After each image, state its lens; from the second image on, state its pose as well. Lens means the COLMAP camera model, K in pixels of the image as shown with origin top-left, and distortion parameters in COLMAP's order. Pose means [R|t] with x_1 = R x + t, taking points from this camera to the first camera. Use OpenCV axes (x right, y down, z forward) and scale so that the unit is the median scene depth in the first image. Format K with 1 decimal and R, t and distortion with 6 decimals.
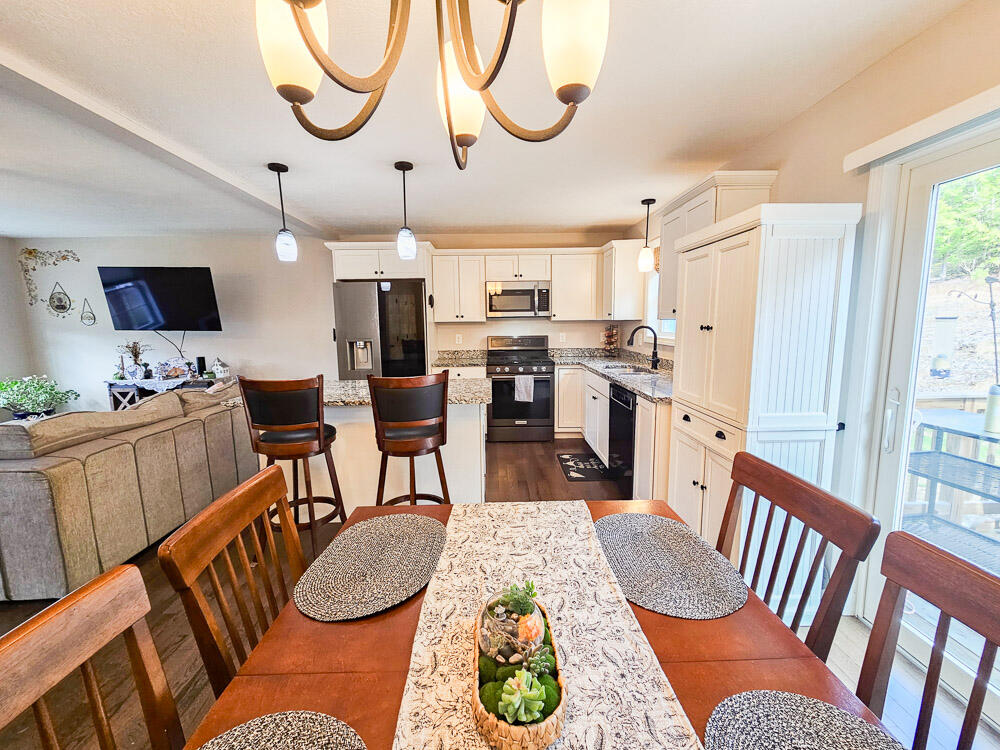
lens RADIAL K [[413.6, 0, 499.7], [0, 413.6, 373.4], [0, 0, 1]] dist [-0.000375, 0.000001]
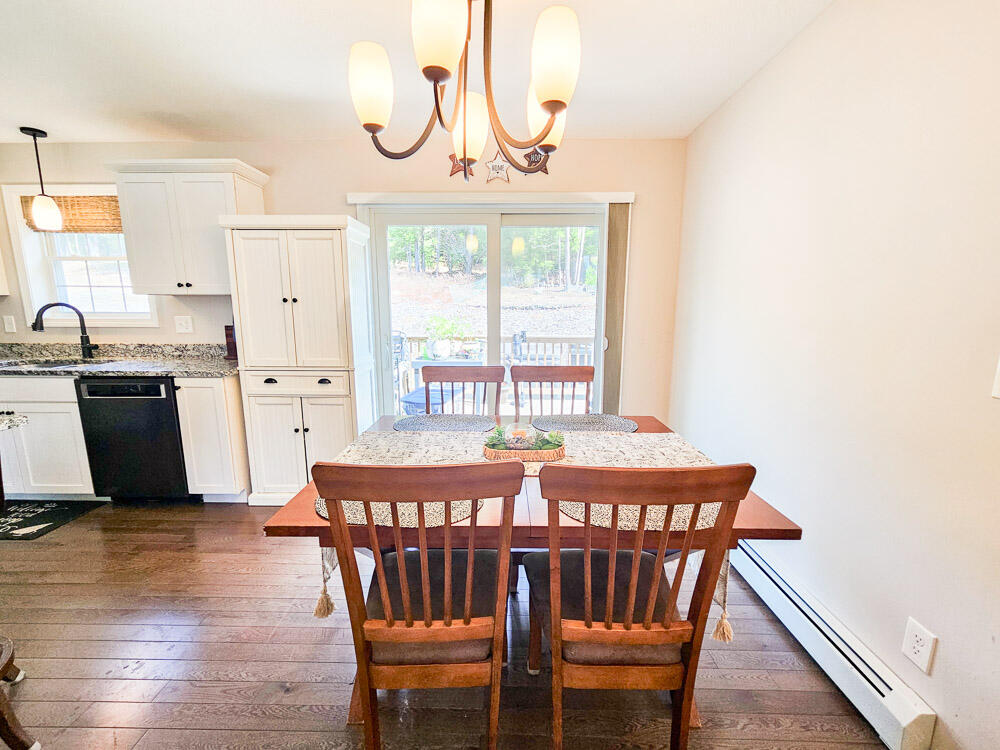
lens RADIAL K [[413.6, 0, 499.7], [0, 413.6, 373.4], [0, 0, 1]] dist [-0.000375, 0.000001]
pose [[0.037574, -0.154384, 0.987296, -0.324892], [0.125822, 0.980862, 0.148589, -0.000918], [-0.991341, 0.118641, 0.056280, 0.158436]]
